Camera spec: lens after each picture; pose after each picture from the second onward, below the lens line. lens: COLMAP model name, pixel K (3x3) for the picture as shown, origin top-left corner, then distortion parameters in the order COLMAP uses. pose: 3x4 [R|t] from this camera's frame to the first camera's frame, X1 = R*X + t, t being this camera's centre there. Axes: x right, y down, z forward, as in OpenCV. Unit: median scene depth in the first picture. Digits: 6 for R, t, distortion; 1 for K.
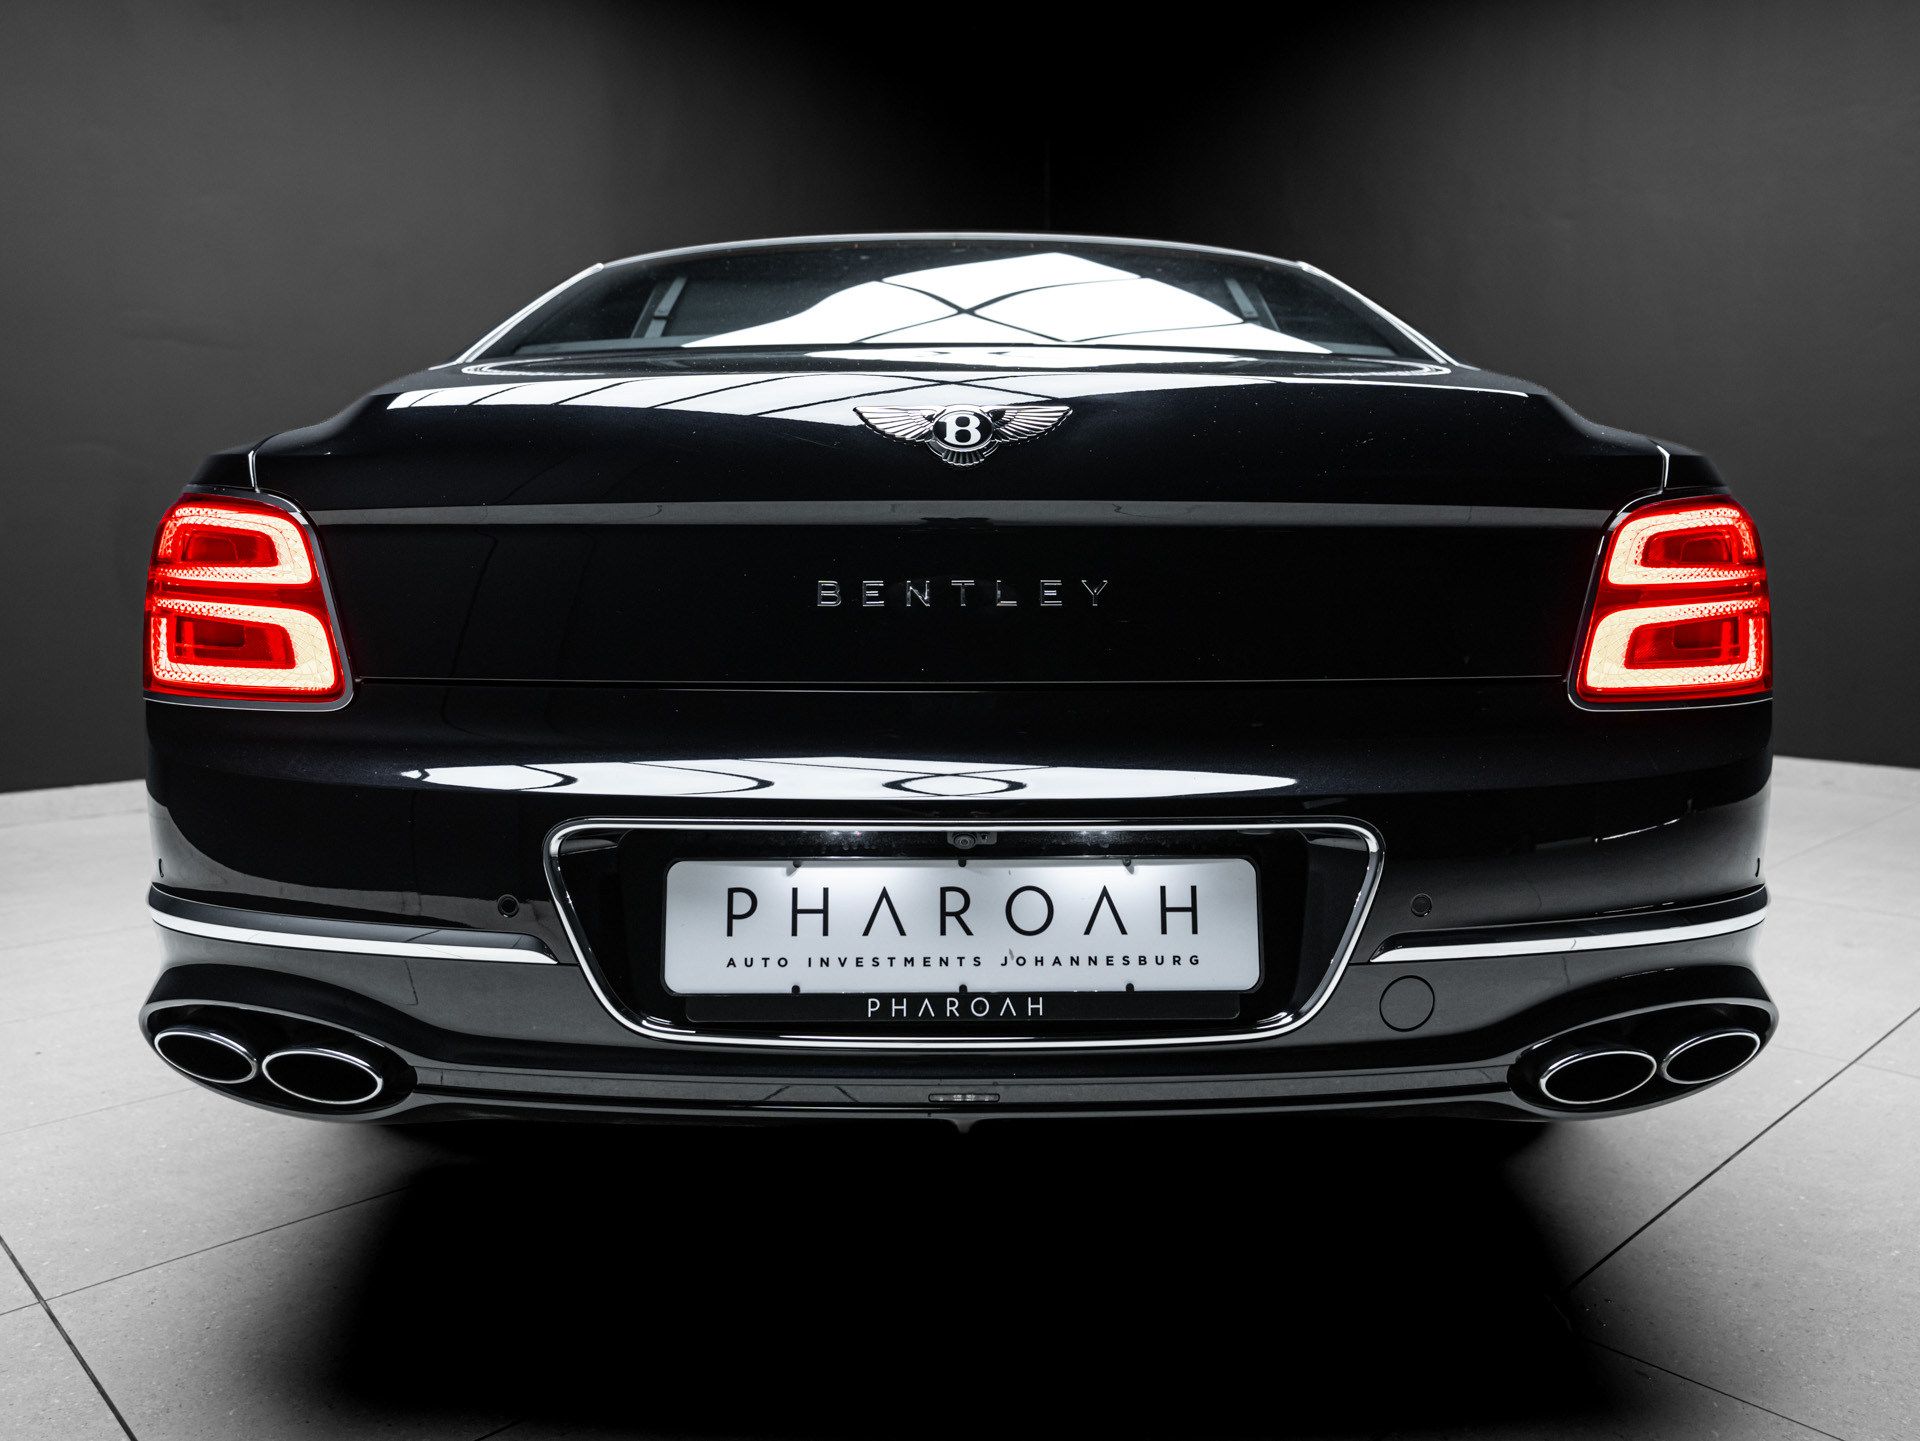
lens RADIAL K [[1446.2, 0, 960.0], [0, 1446.2, 720.5], [0, 0, 1]] dist [-0.024334, 0.058809]
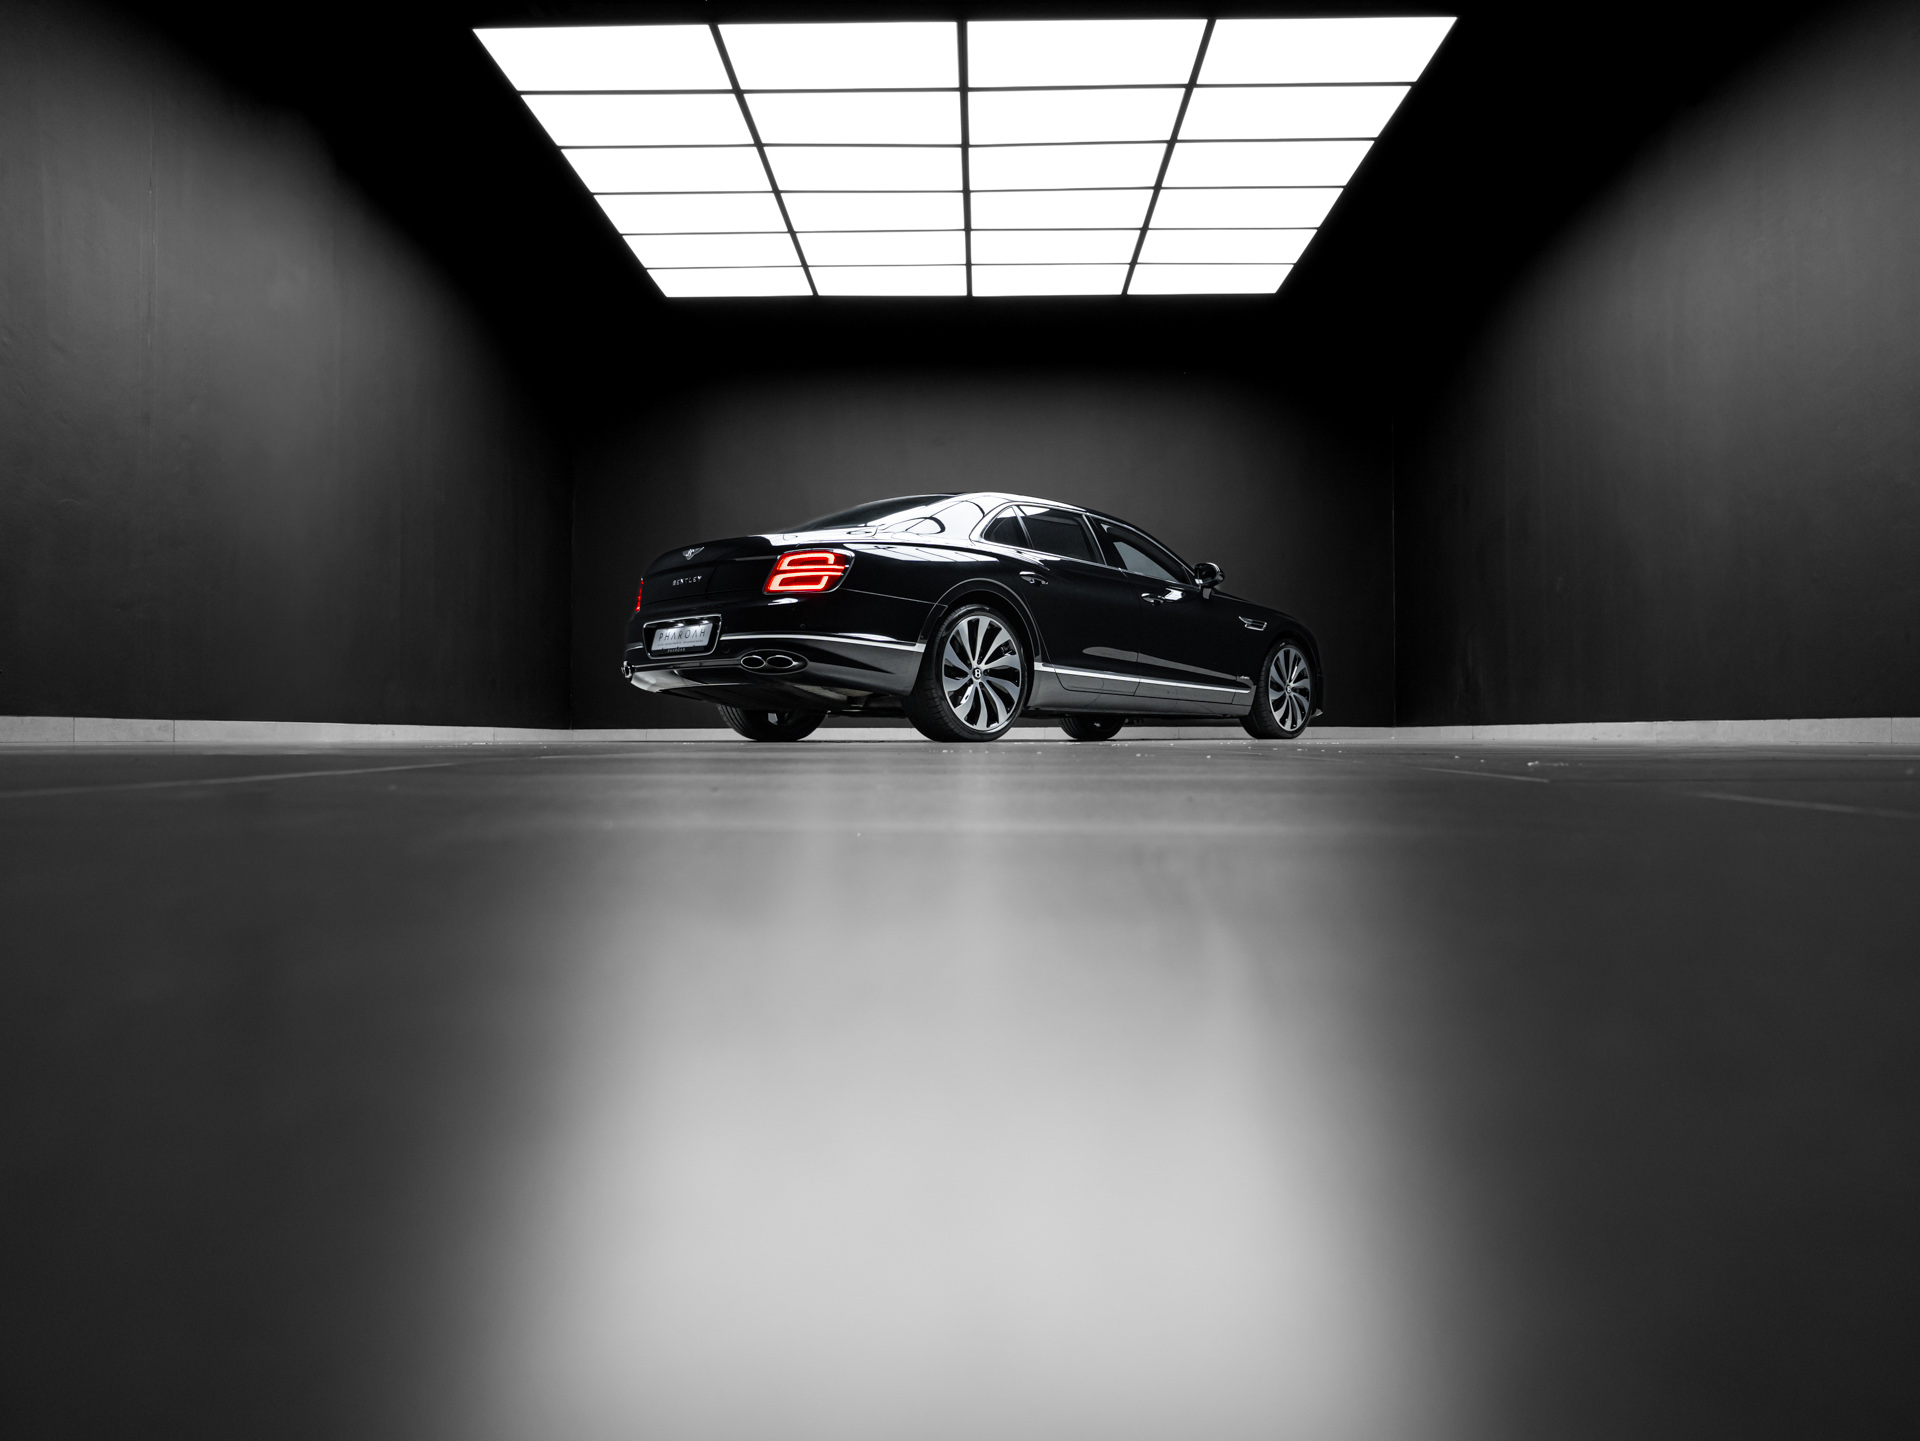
lens RADIAL K [[1195.1, 0, 960.0], [0, 1195.1, 720.5], [0, 0, 1]] dist [-0.073844, 0.063002]
pose [[0.697800, -0.010057, -0.716222, 3.818770], [-0.107531, 0.987099, -0.118626, 0.836632], [0.708176, 0.159794, 0.687716, -1.293619]]
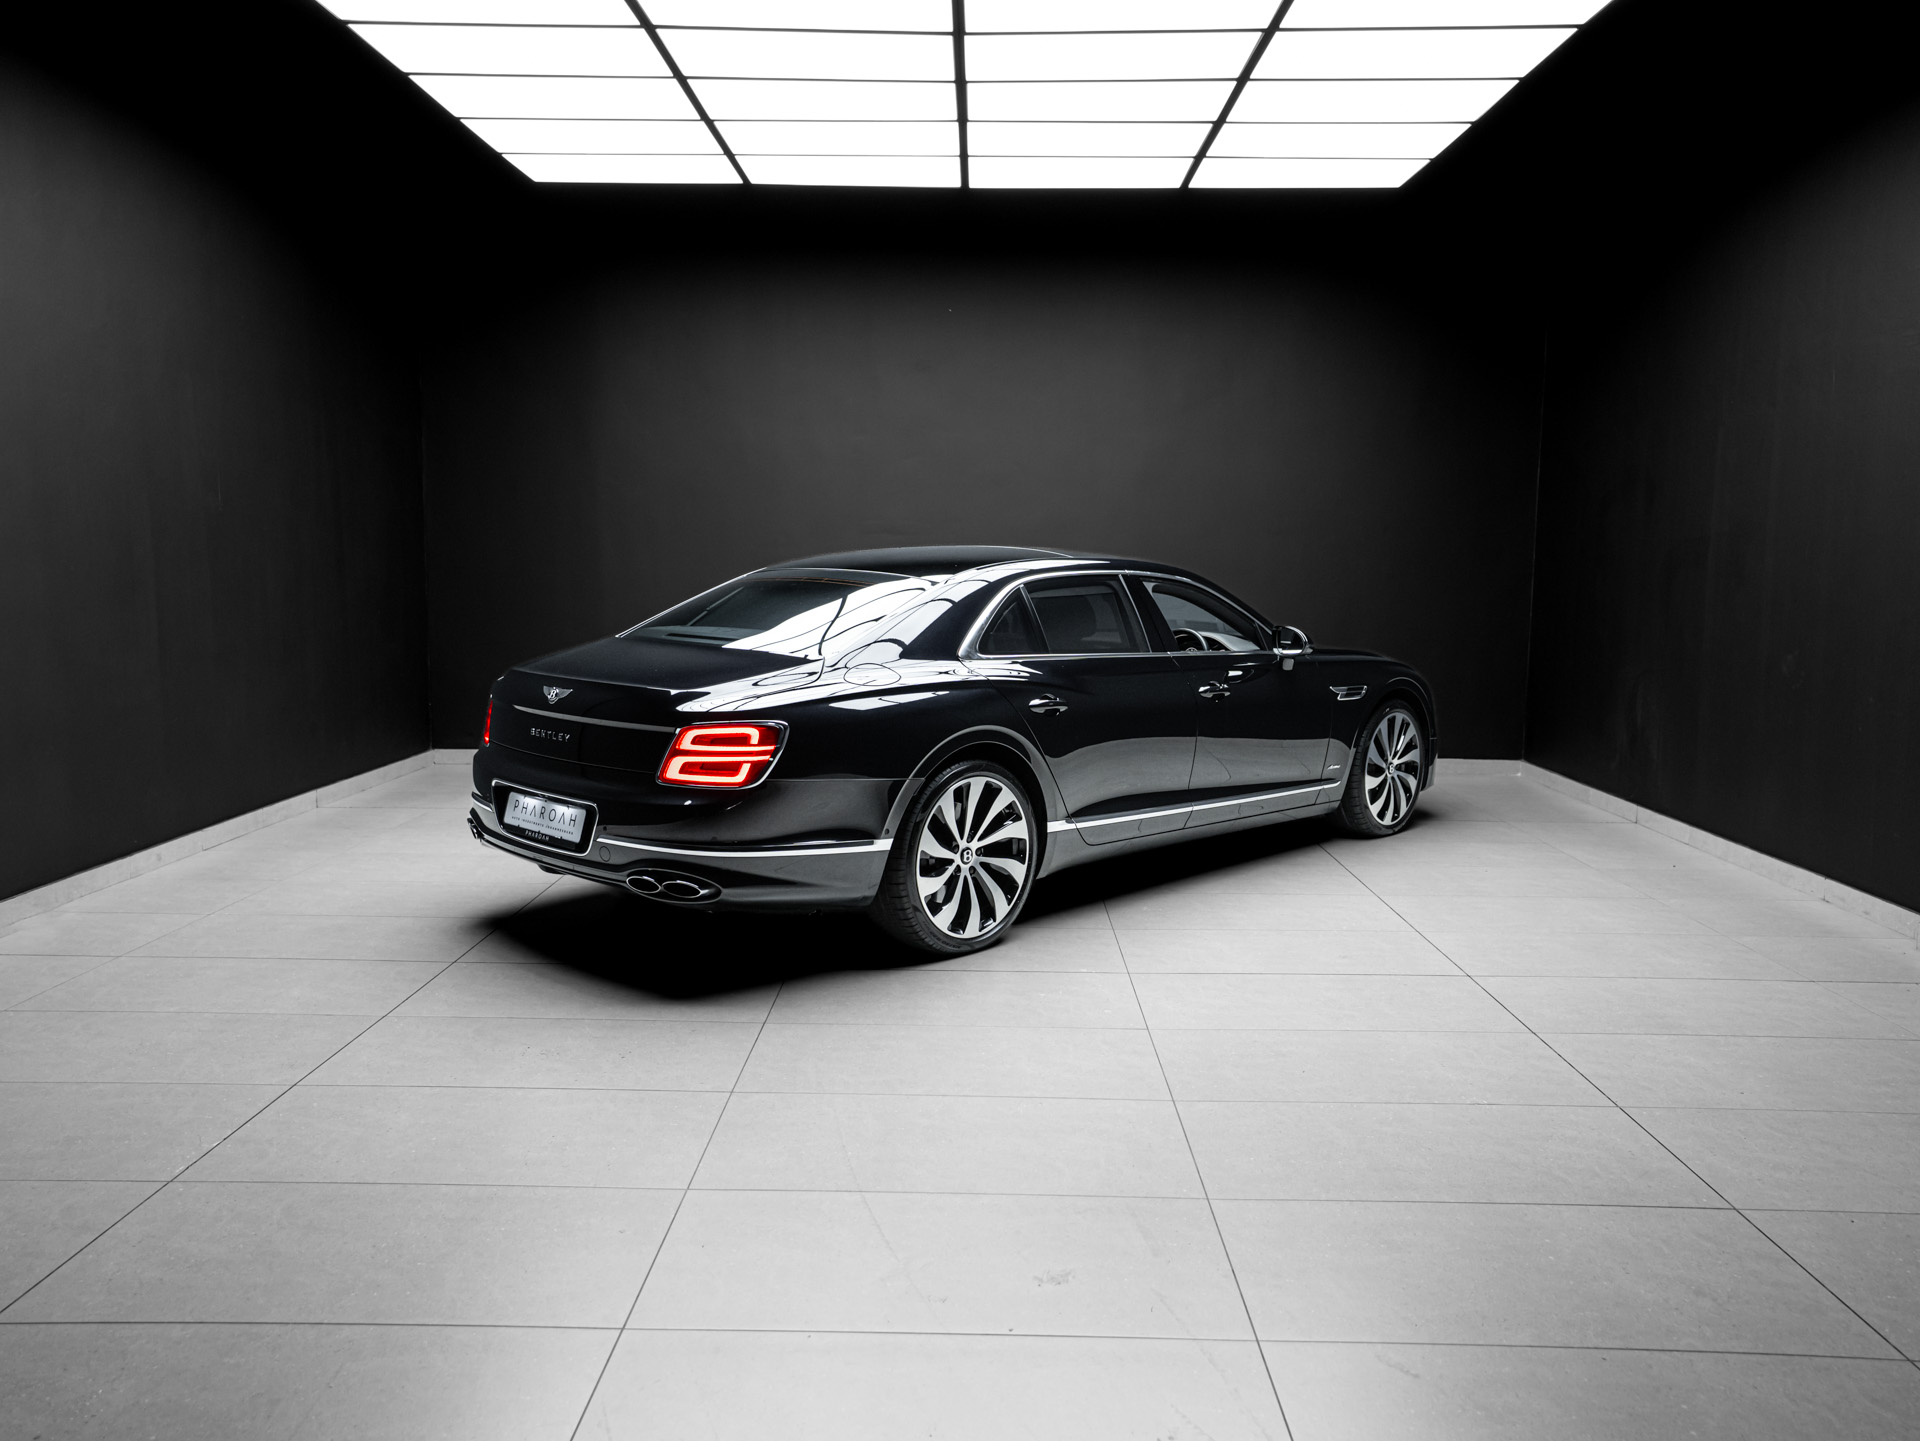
lens RADIAL K [[1446.2, 0, 960.0], [0, 1446.2, 720.5], [0, 0, 1]] dist [-0.024334, 0.058809]
pose [[0.701049, 0.086420, -0.707857, 3.331217], [-0.117273, 0.993087, 0.005097, -0.255830], [0.703404, 0.079439, 0.706337, -0.949217]]
